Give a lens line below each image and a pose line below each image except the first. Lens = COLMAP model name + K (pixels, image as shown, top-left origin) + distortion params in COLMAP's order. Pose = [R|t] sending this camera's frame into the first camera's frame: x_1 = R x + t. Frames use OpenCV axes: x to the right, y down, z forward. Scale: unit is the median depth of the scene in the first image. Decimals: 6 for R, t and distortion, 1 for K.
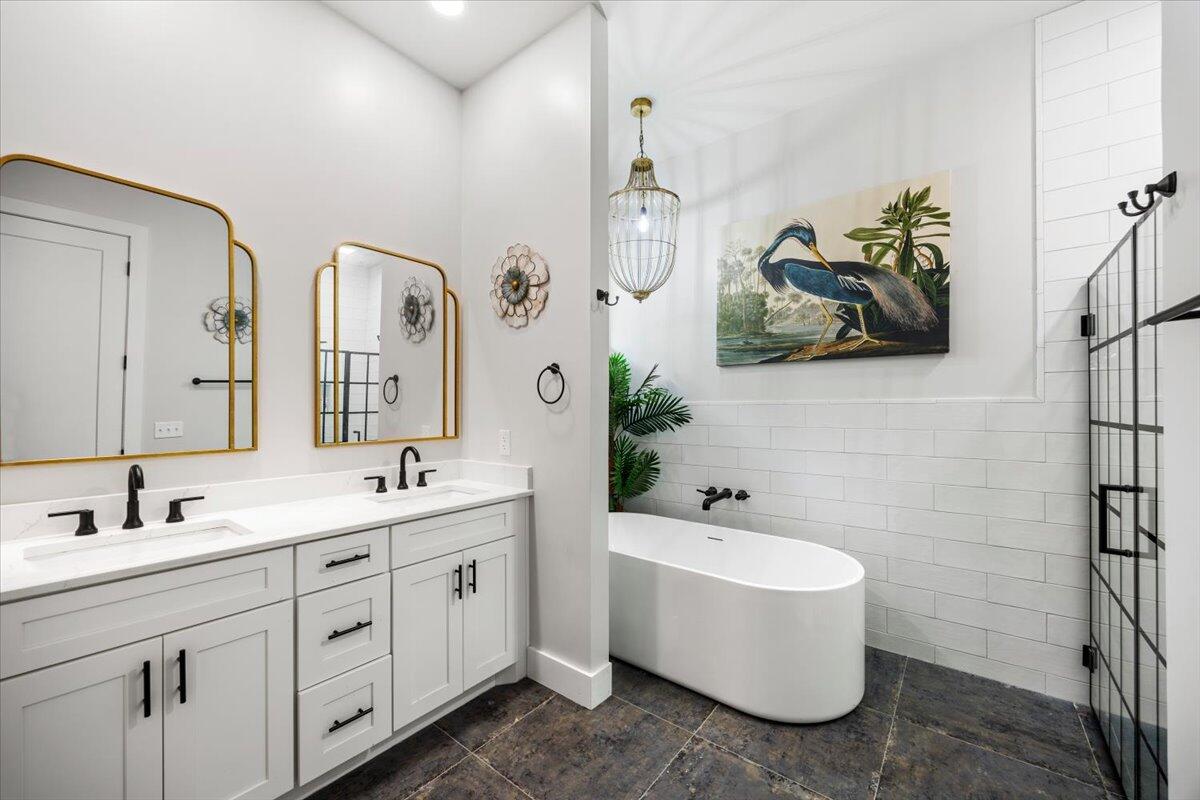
lens RADIAL K [[456.4, 0, 600.4], [0, 456.4, 416.5], [0, 0, 1]] dist [0.000170, 0.000031]
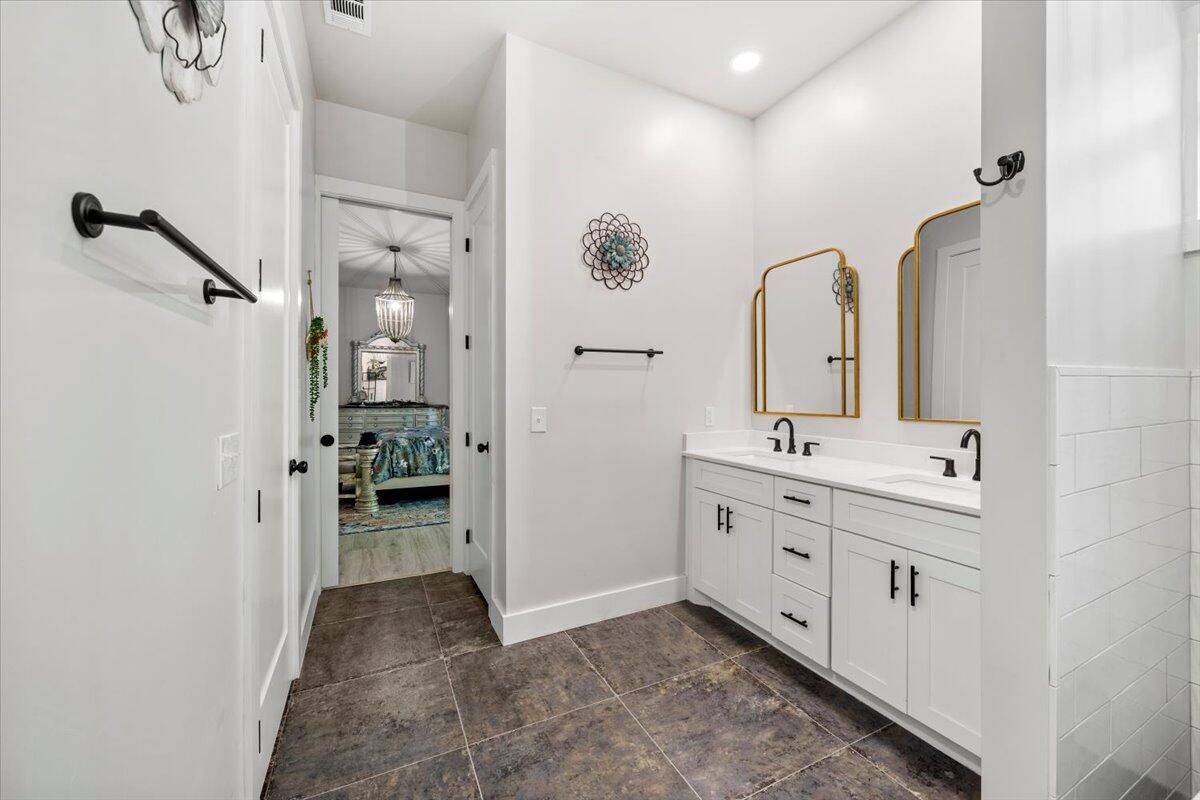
lens RADIAL K [[461.8, 0, 597.8], [0, 461.8, 387.9], [0, 0, 1]] dist [-0.001092, -0.000226]
pose [[-0.421902, 0.006077, -0.906621, 0.817558], [0.002265, 0.999981, 0.005649, -0.022624], [0.906638, 0.000330, -0.421908, 0.932932]]
